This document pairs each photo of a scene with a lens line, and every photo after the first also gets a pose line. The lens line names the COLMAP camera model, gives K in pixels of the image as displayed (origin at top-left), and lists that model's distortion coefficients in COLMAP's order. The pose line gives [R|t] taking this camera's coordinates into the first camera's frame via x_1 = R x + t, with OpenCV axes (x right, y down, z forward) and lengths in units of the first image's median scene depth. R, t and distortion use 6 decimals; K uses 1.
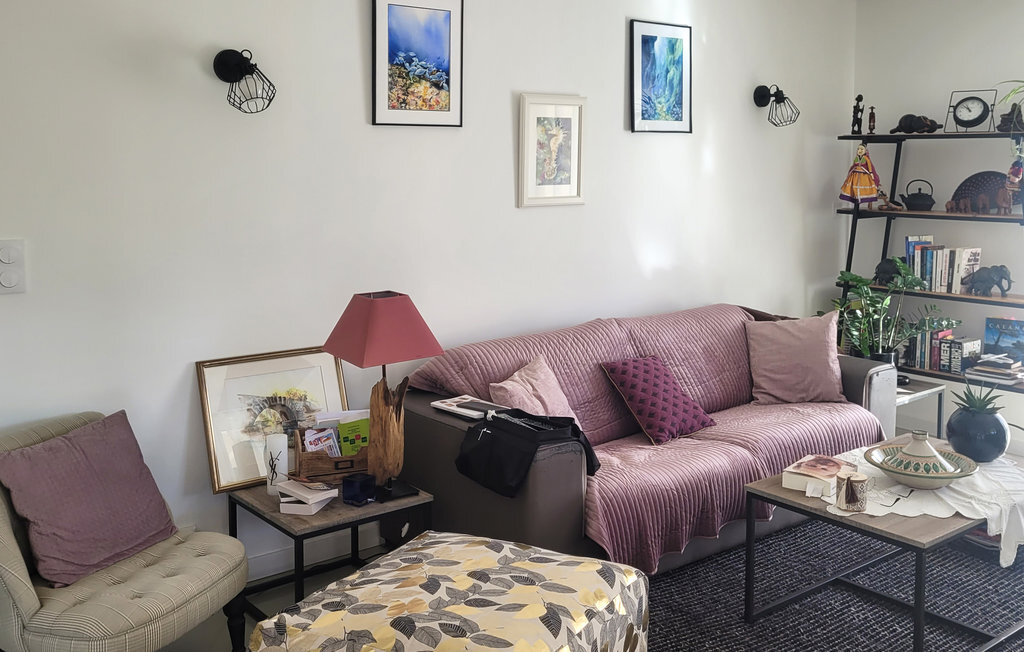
lens RADIAL K [[914.4, 0, 502.4], [0, 914.4, 369.7], [0, 0, 1]] dist [0.002456, -0.004856]
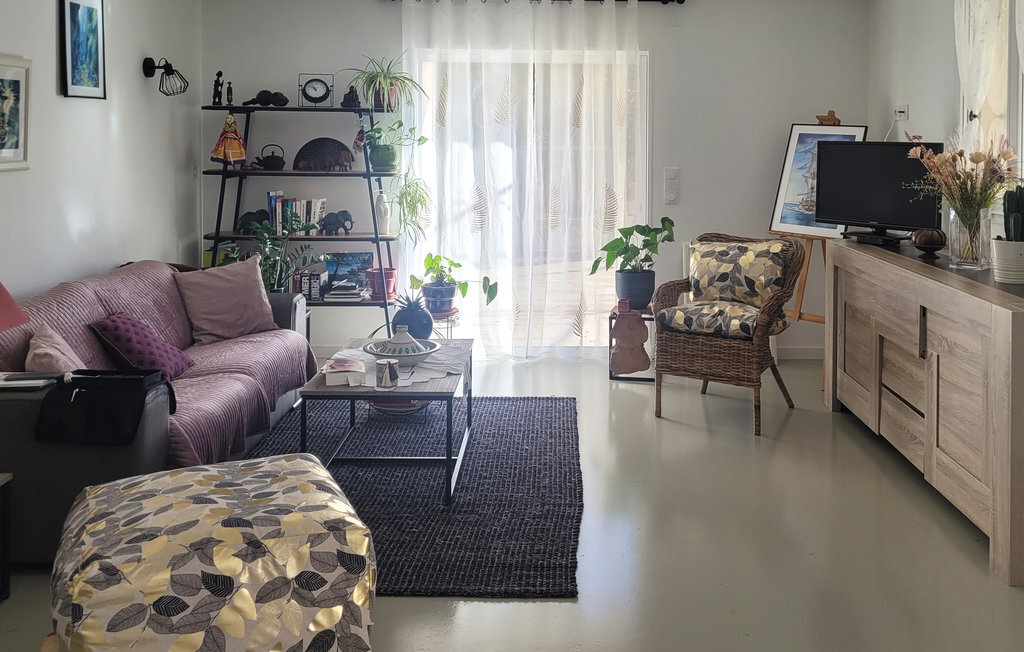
lens RADIAL K [[914.4, 0, 502.4], [0, 914.4, 369.7], [0, 0, 1]] dist [0.002456, -0.004856]
pose [[0.639718, -0.183408, 0.746407, -0.556865], [0.159209, 0.981670, 0.104764, 0.014540], [-0.751940, 0.051815, 0.657192, -0.029923]]
